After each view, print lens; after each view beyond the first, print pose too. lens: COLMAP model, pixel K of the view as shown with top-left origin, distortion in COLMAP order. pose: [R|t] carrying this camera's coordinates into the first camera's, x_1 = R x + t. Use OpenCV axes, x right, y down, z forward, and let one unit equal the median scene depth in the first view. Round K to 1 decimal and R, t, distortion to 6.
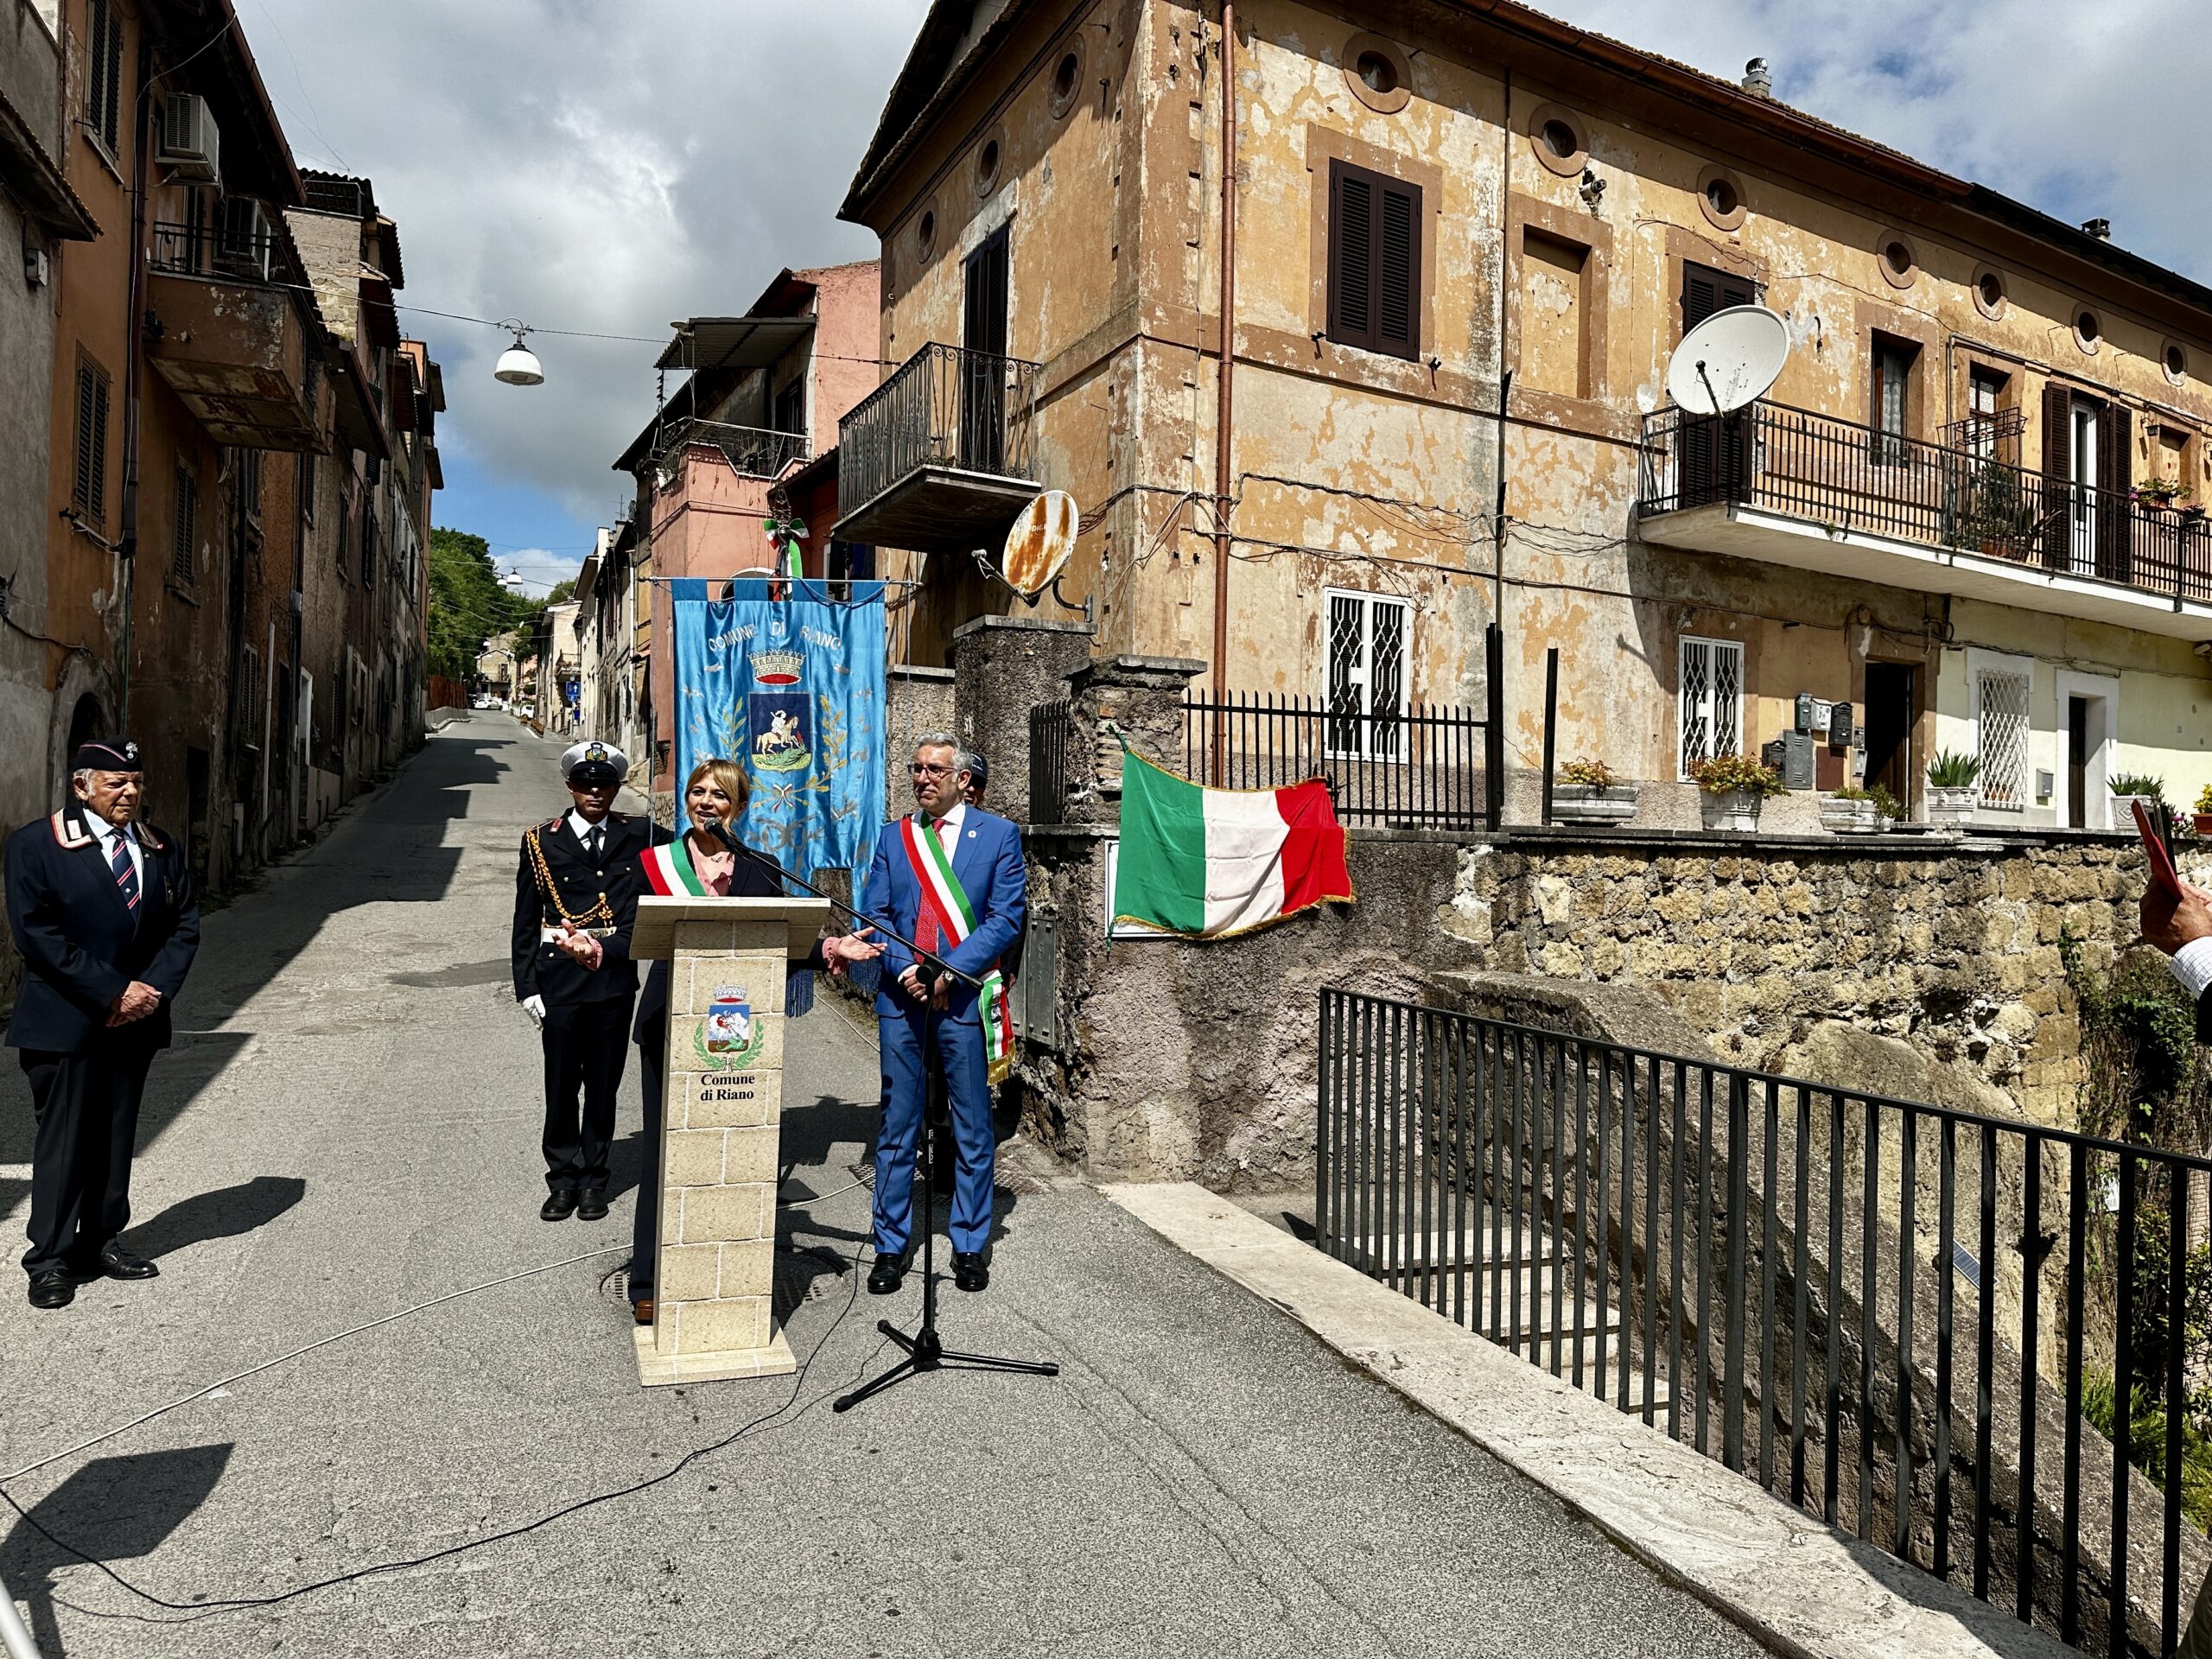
lens RADIAL K [[1522.8, 0, 1109.6], [0, 1522.8, 825.7], [0, 0, 1]] dist [0.139332, -0.233409]
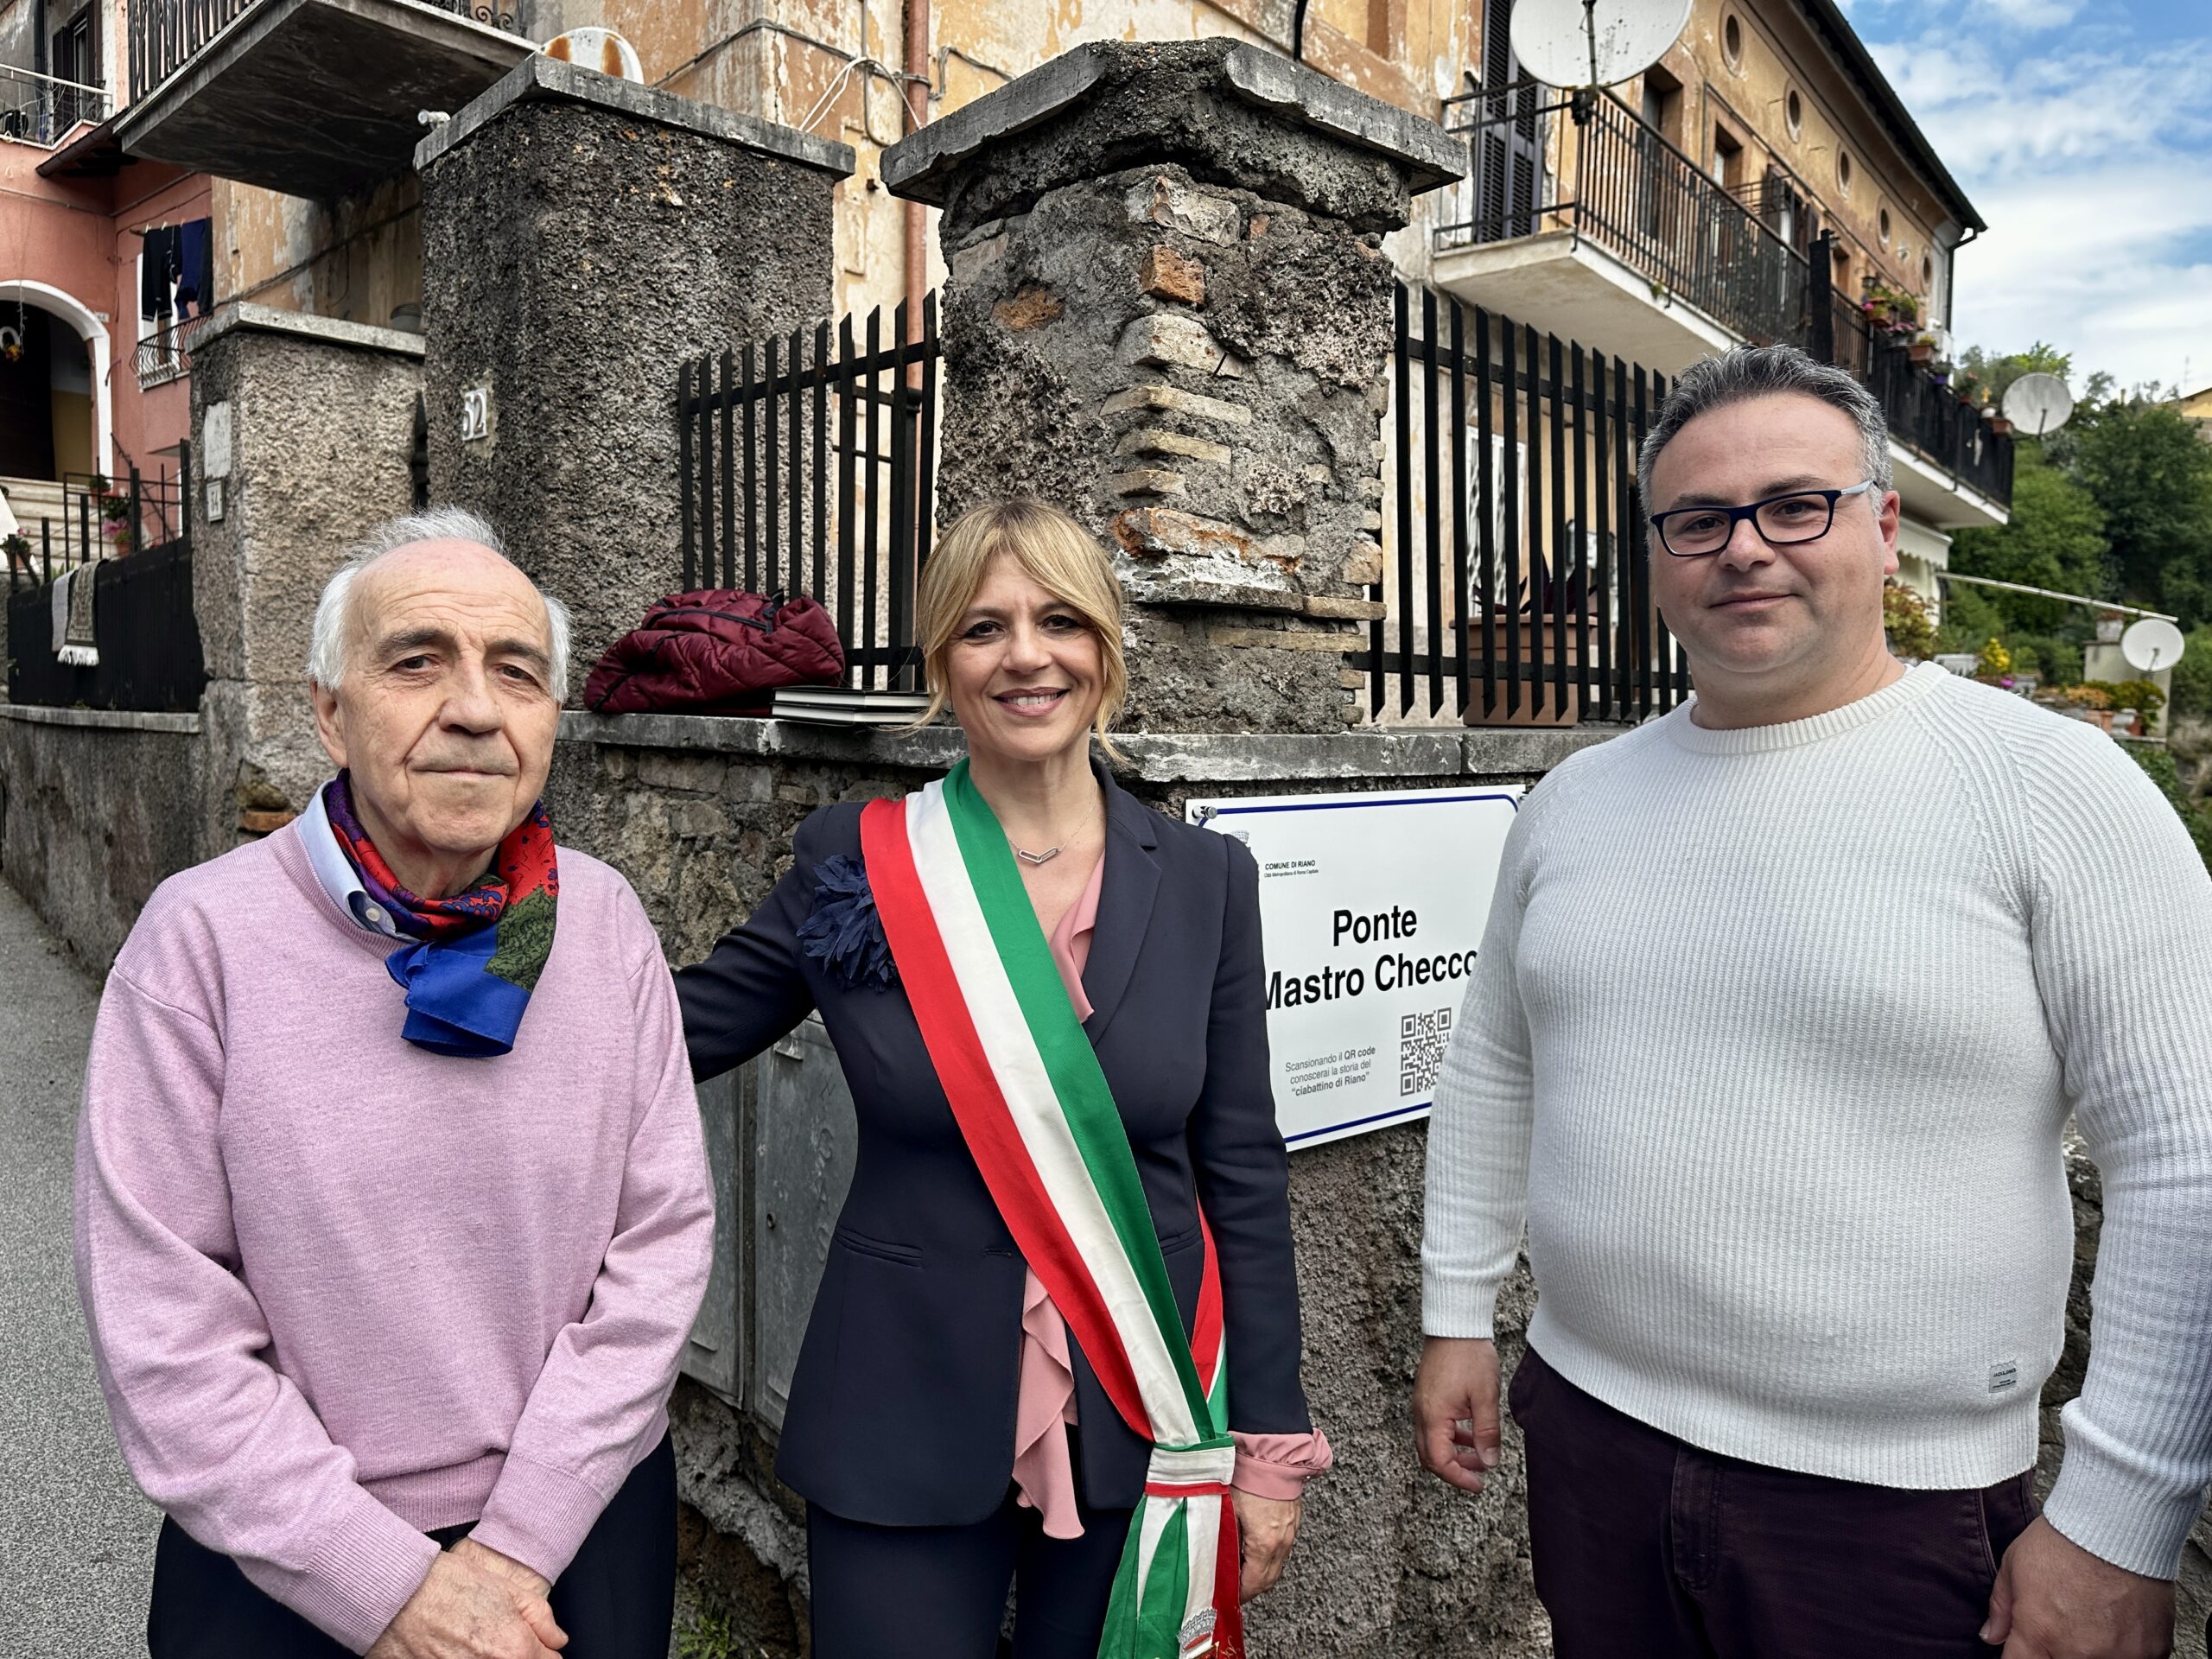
lens RADIAL K [[1522.8, 0, 1109.6], [0, 1522.8, 825.7], [0, 0, 1]] dist [0.139332, -0.233409]
pose [[0.938983, -0.024983, 0.343055, -0.056517], [-0.009080, 0.995211, 0.097330, -0.005838], [-0.343843, -0.094506, 0.934259, 0.429994]]
